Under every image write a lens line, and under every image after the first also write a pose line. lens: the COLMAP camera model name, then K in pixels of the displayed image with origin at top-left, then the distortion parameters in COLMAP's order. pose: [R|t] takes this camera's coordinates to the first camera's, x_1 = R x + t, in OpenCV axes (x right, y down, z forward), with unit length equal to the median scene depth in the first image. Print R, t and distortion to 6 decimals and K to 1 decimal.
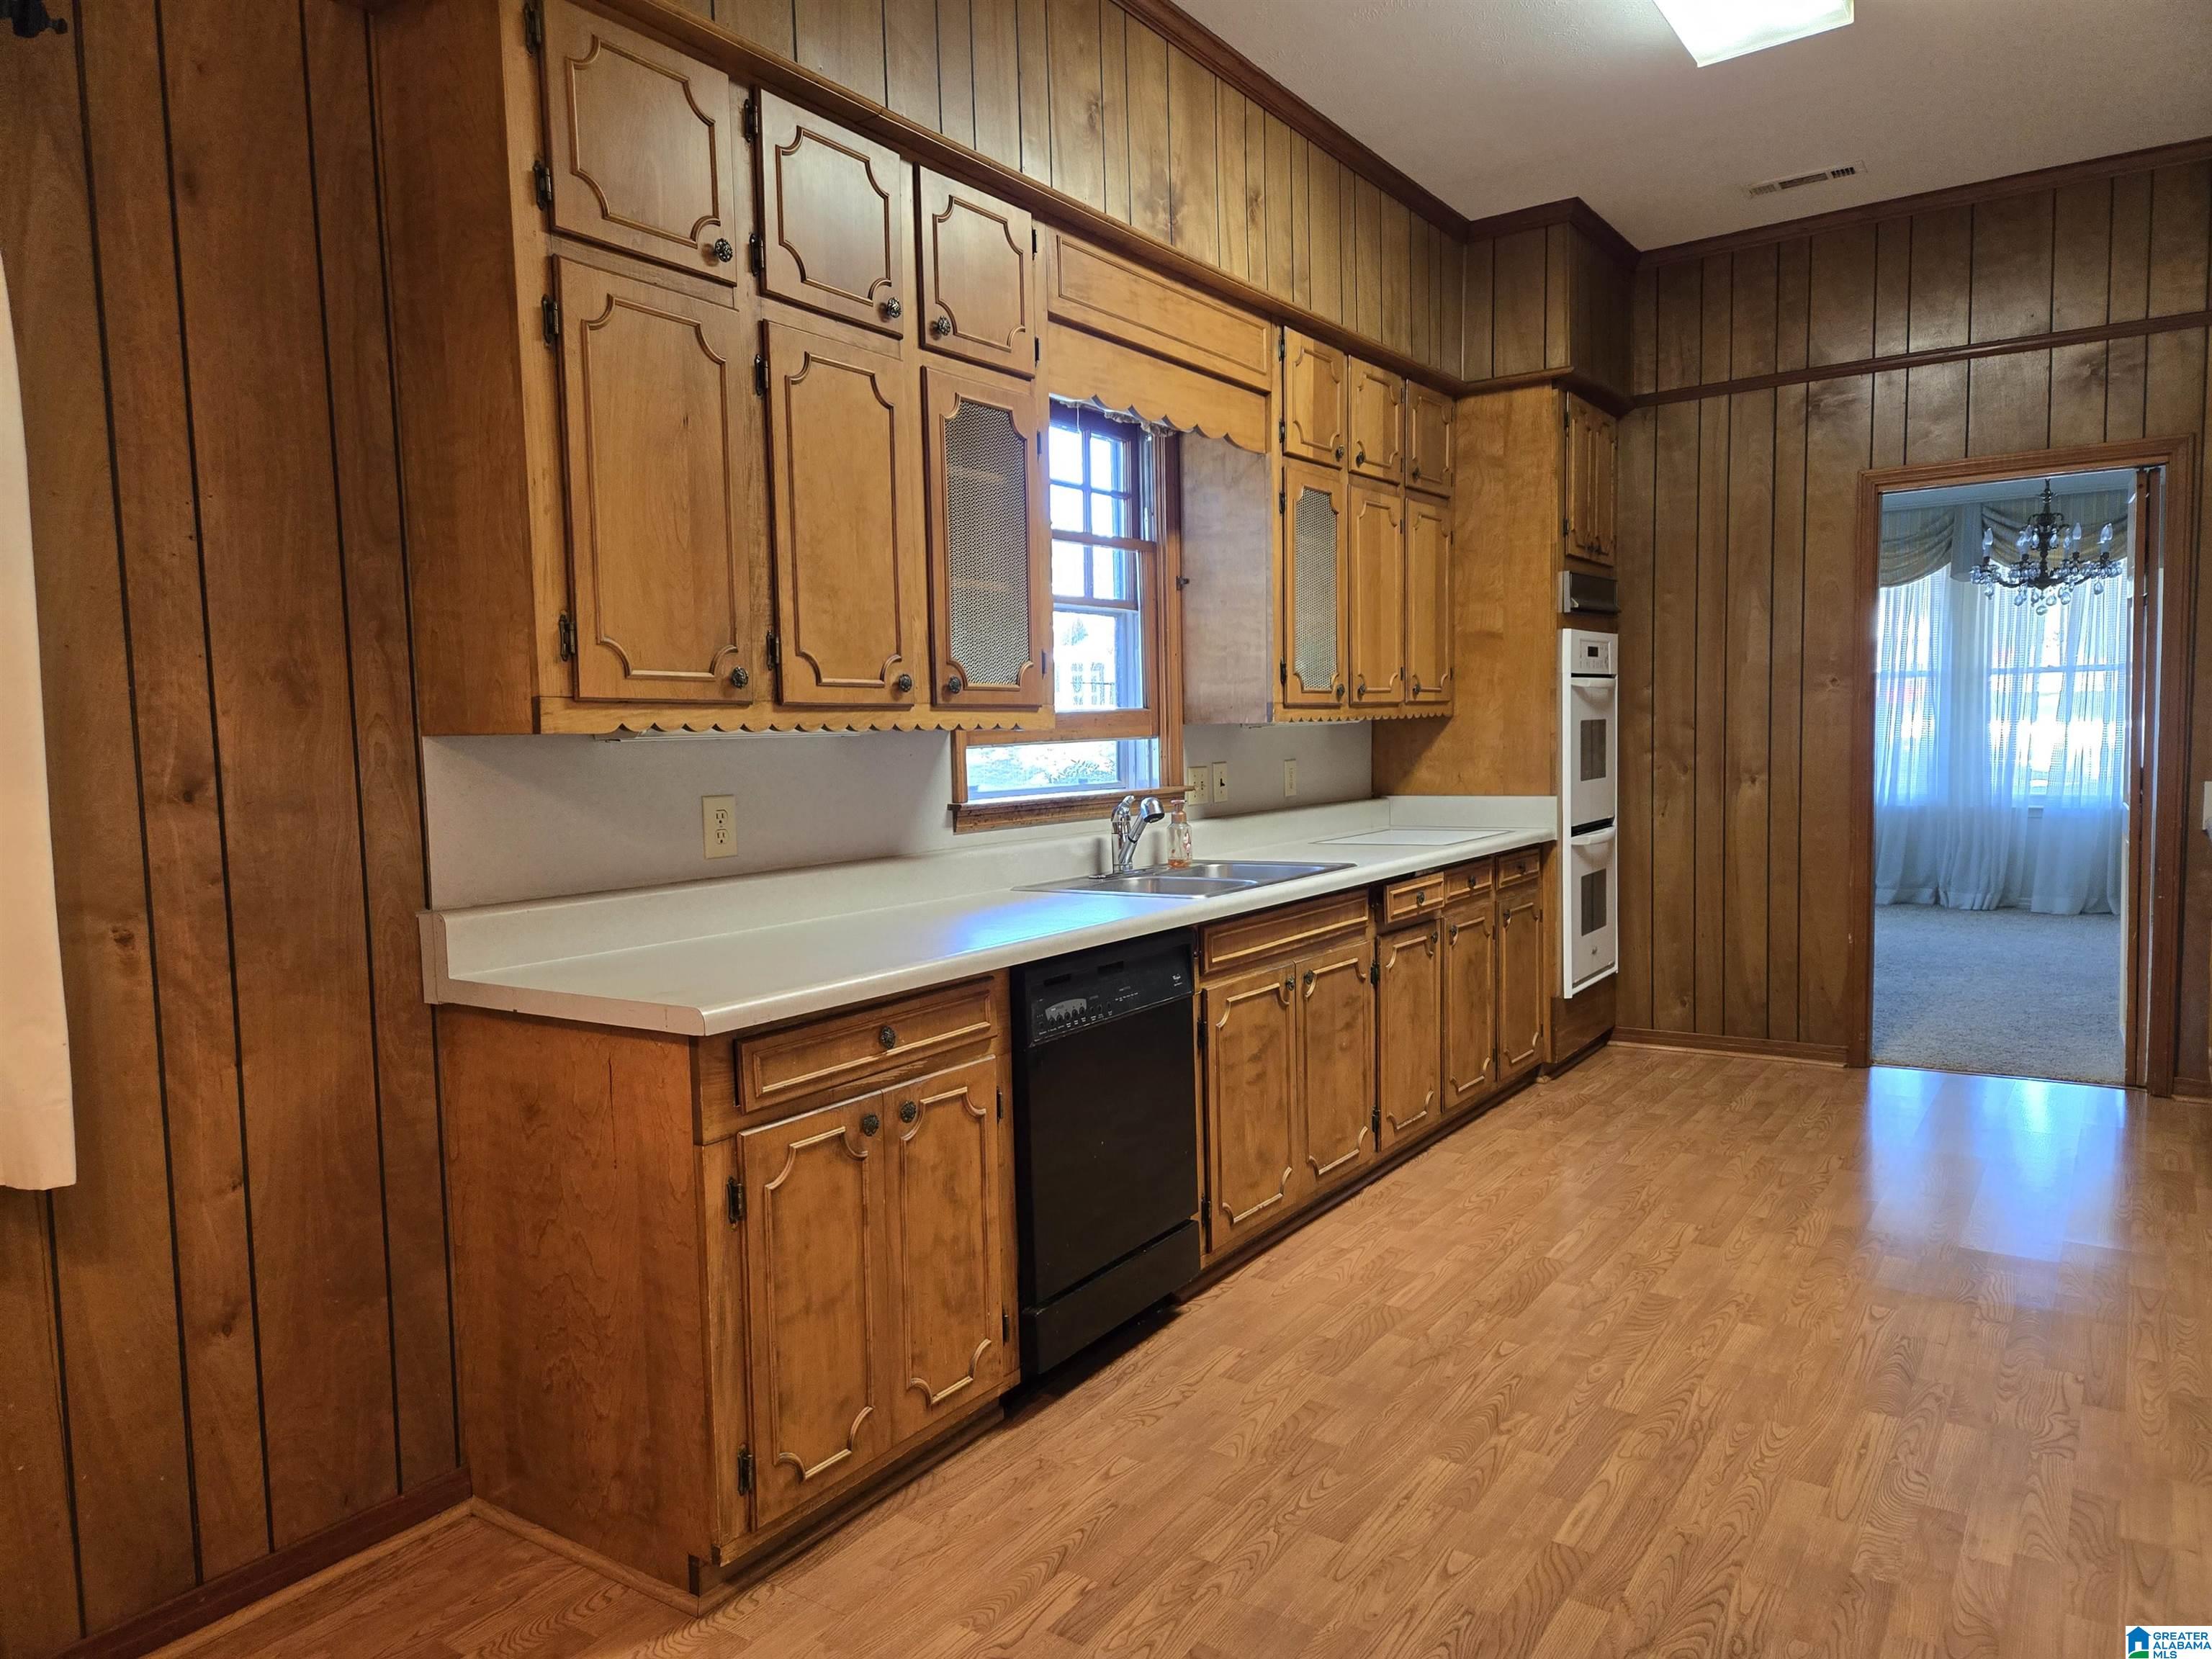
lens RADIAL K [[1471.7, 0, 1110.7], [0, 1471.7, 849.8], [0, 0, 1]] dist [0.071762, -0.057120]
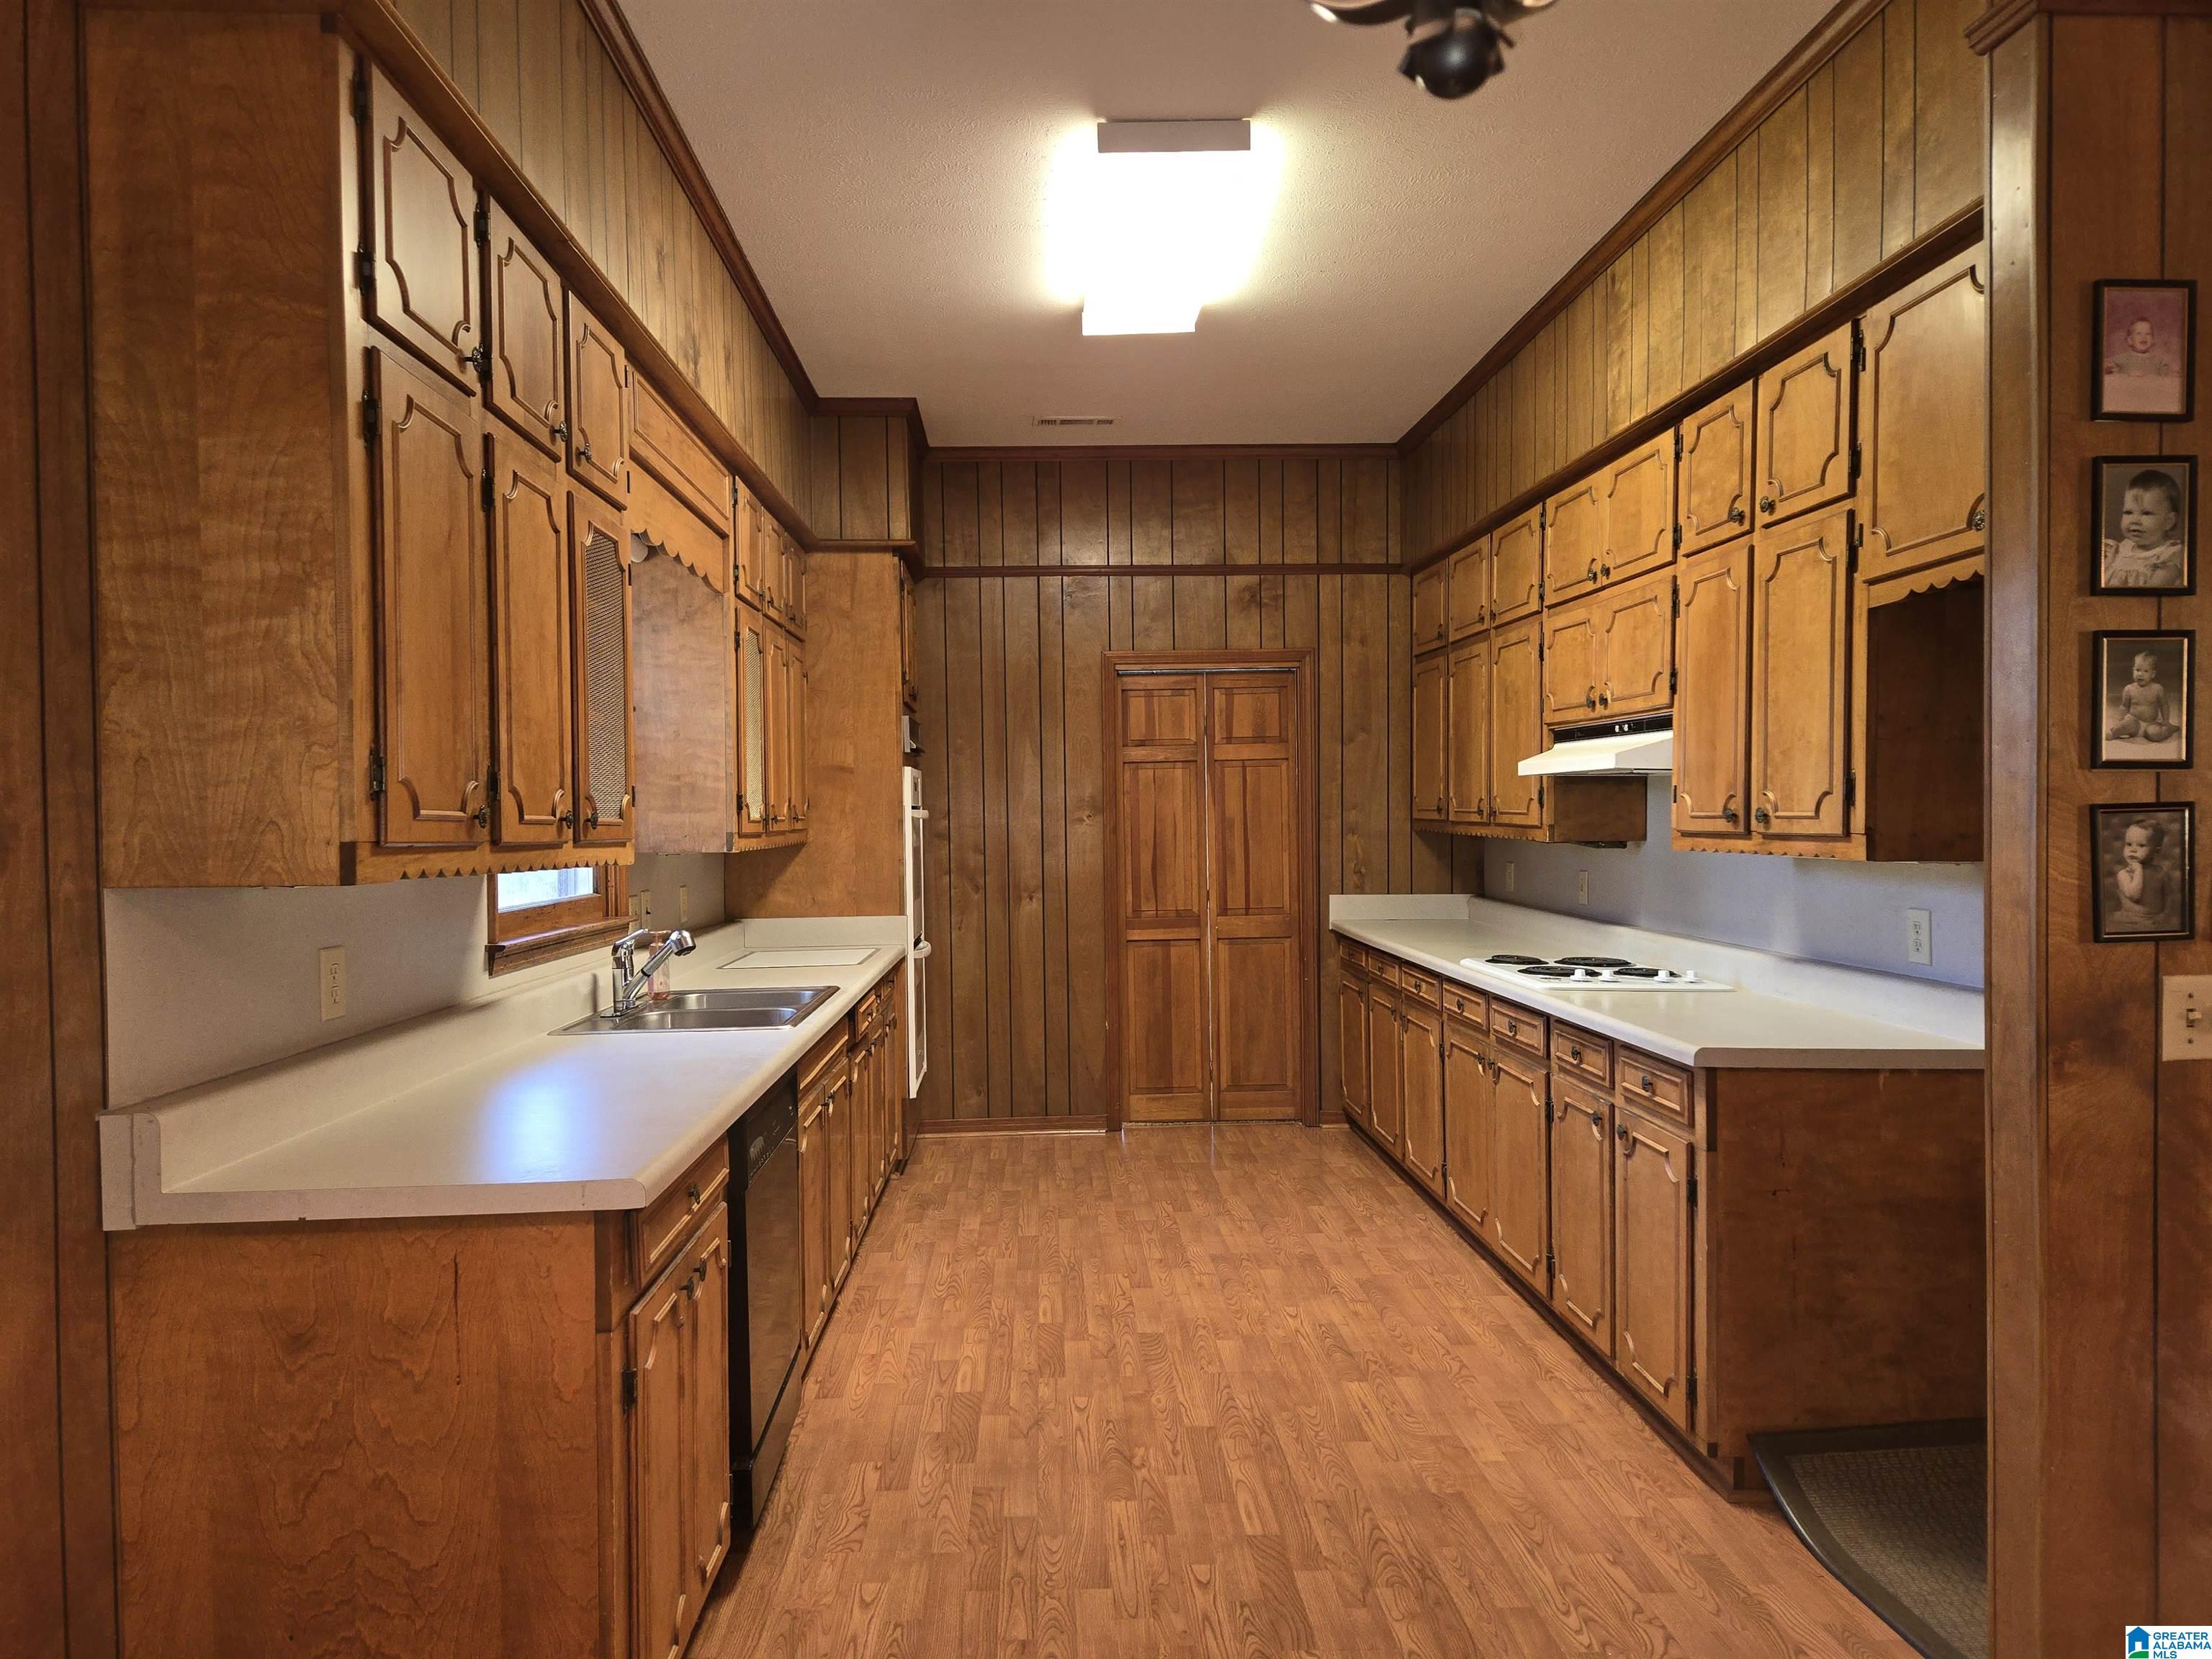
lens RADIAL K [[1471.7, 0, 1084.7], [0, 1471.7, 849.1], [0, 0, 1]] dist [0.071762, -0.057120]
pose [[0.806678, 0.002780, 0.590984, -0.473820], [0.041209, 0.997290, -0.060940, -0.025001], [-0.589553, 0.073513, 0.804378, 0.049893]]
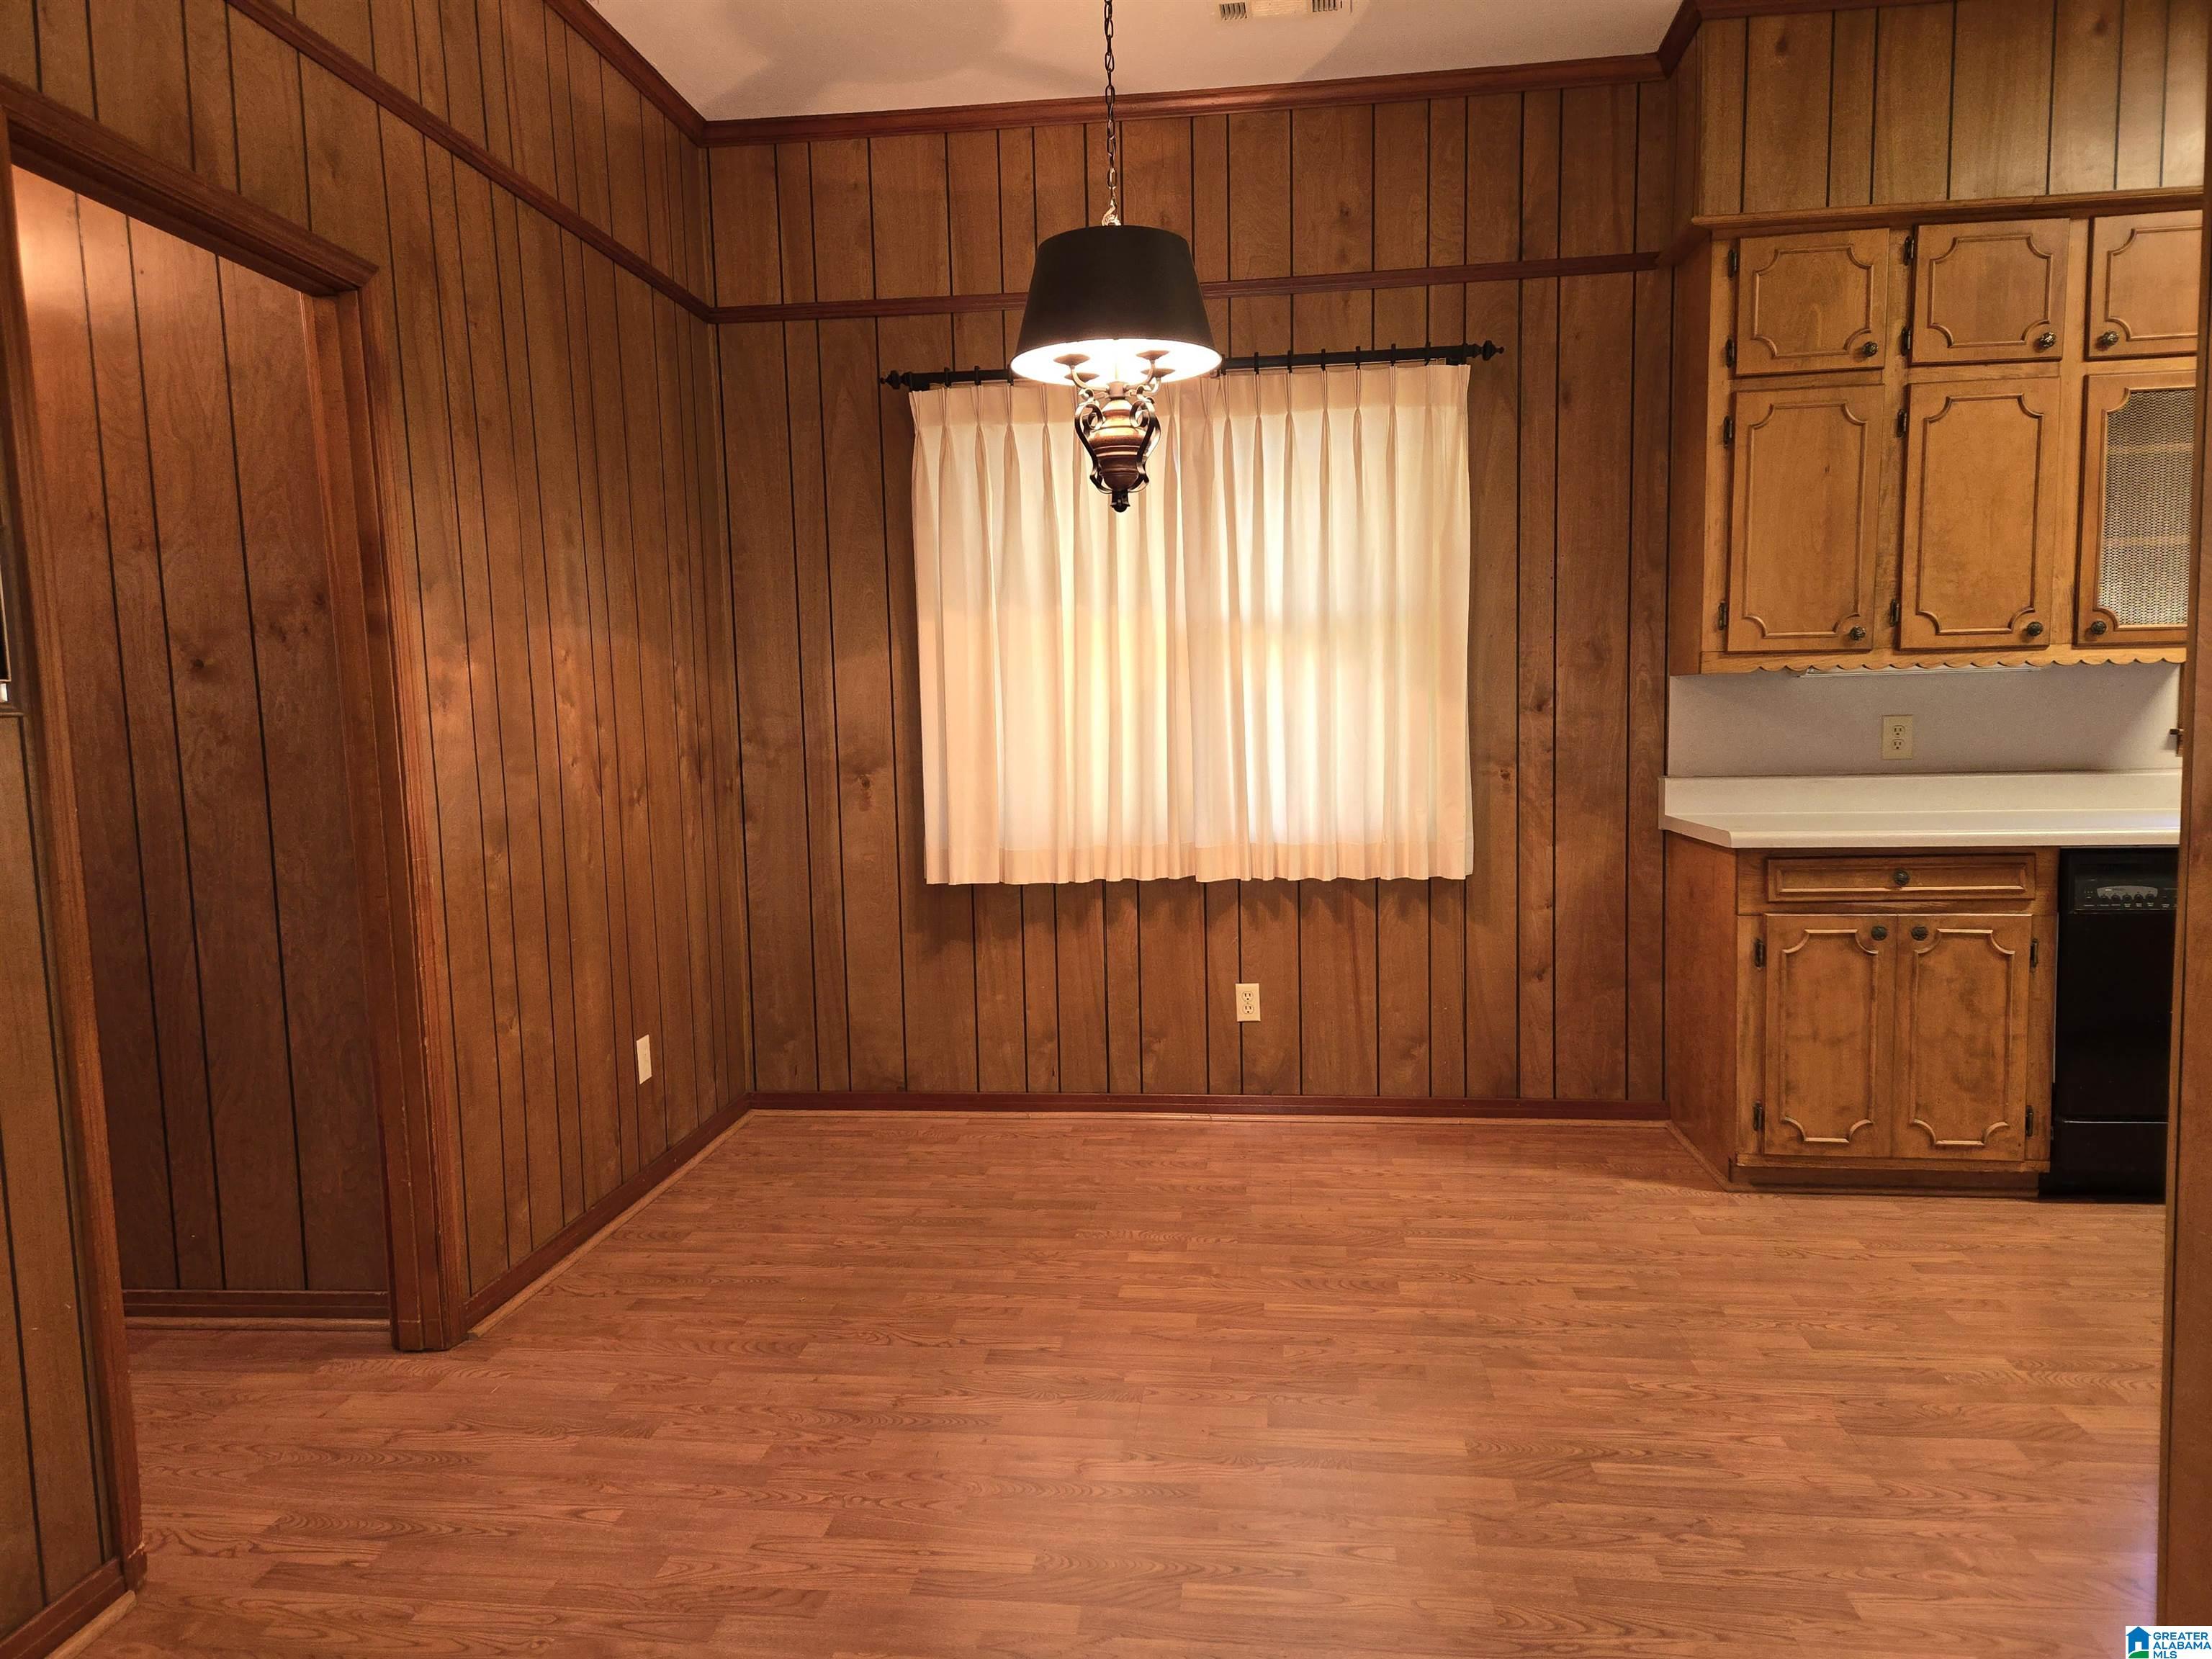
lens RADIAL K [[1471.7, 0, 1104.6], [0, 1471.7, 833.5], [0, 0, 1]] dist [0.071762, -0.057120]
pose [[0.464357, 0.085152, -0.881545, 0.716505], [-0.060181, 0.996100, 0.064517, 0.032171], [0.883601, 0.023093, 0.467671, -0.358944]]
